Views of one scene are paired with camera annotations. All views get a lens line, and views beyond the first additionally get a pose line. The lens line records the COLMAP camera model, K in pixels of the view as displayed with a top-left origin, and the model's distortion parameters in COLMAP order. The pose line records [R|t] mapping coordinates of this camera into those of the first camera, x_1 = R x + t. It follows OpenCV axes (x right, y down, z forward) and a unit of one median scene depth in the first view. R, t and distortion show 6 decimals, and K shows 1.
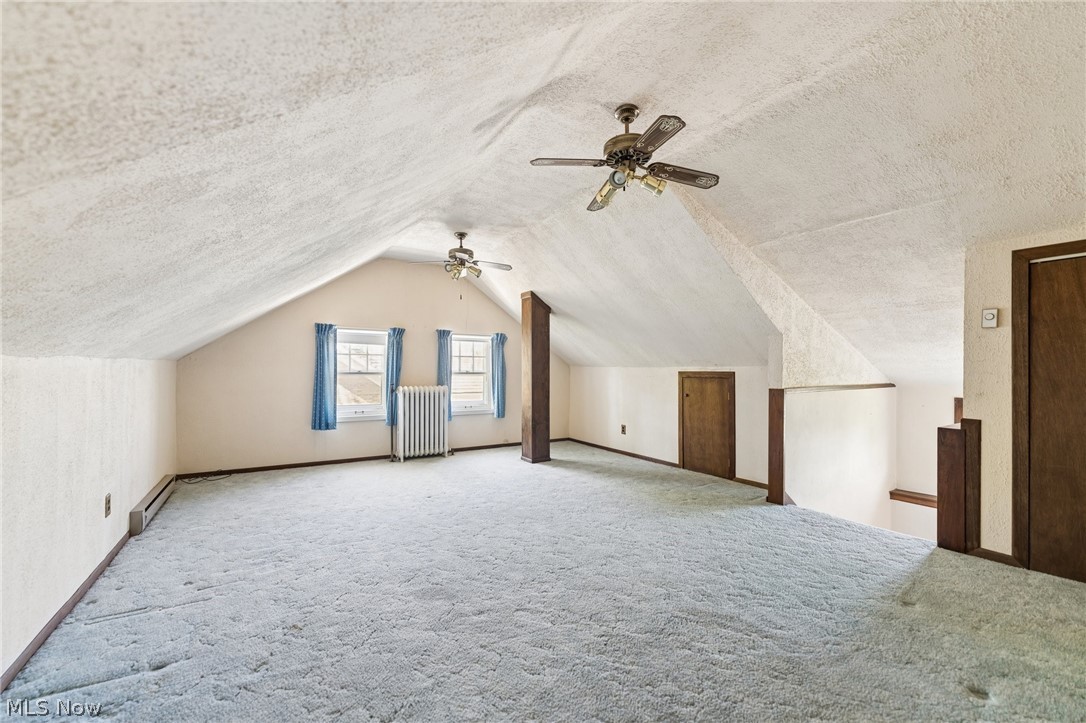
lens RADIAL K [[434.0, 0, 540.0], [0, 434.0, 365.0], [0, 0, 1]] dist [0.005914, -0.001143]
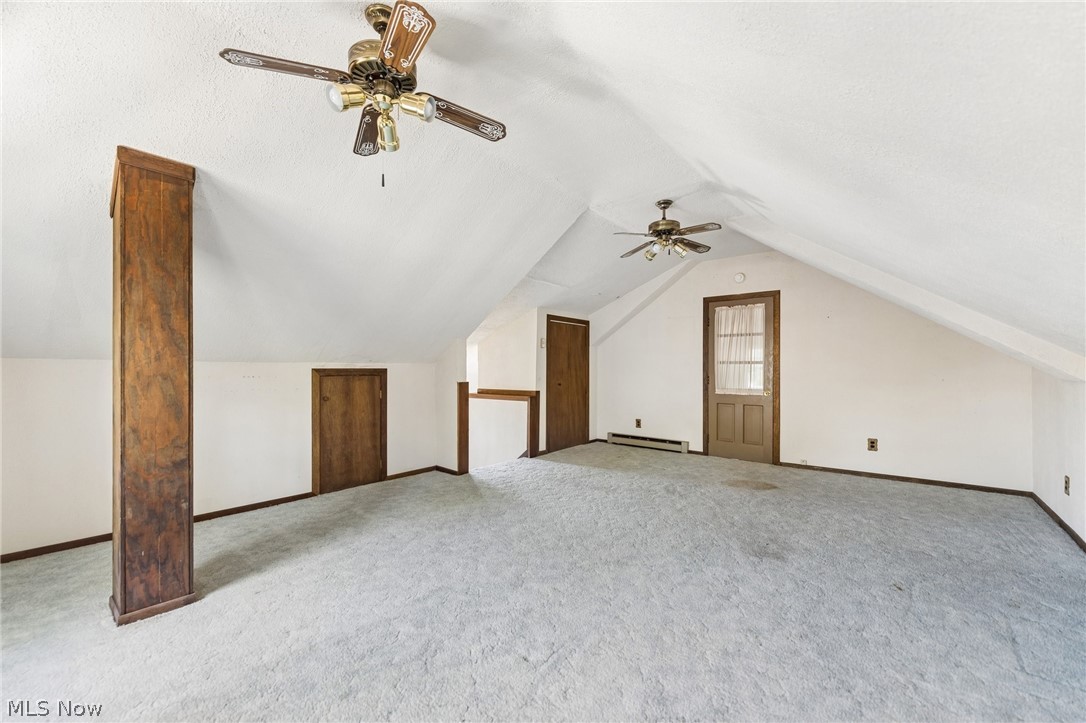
lens RADIAL K [[434.0, 0, 540.3], [0, 434.0, 369.0], [0, 0, 1]] dist [0.005914, -0.001143]
pose [[-0.306828, -0.006944, 0.951740, -0.579745], [-0.015611, 0.999876, 0.002262, 0.009020], [-0.951637, -0.014163, -0.306898, 0.962798]]
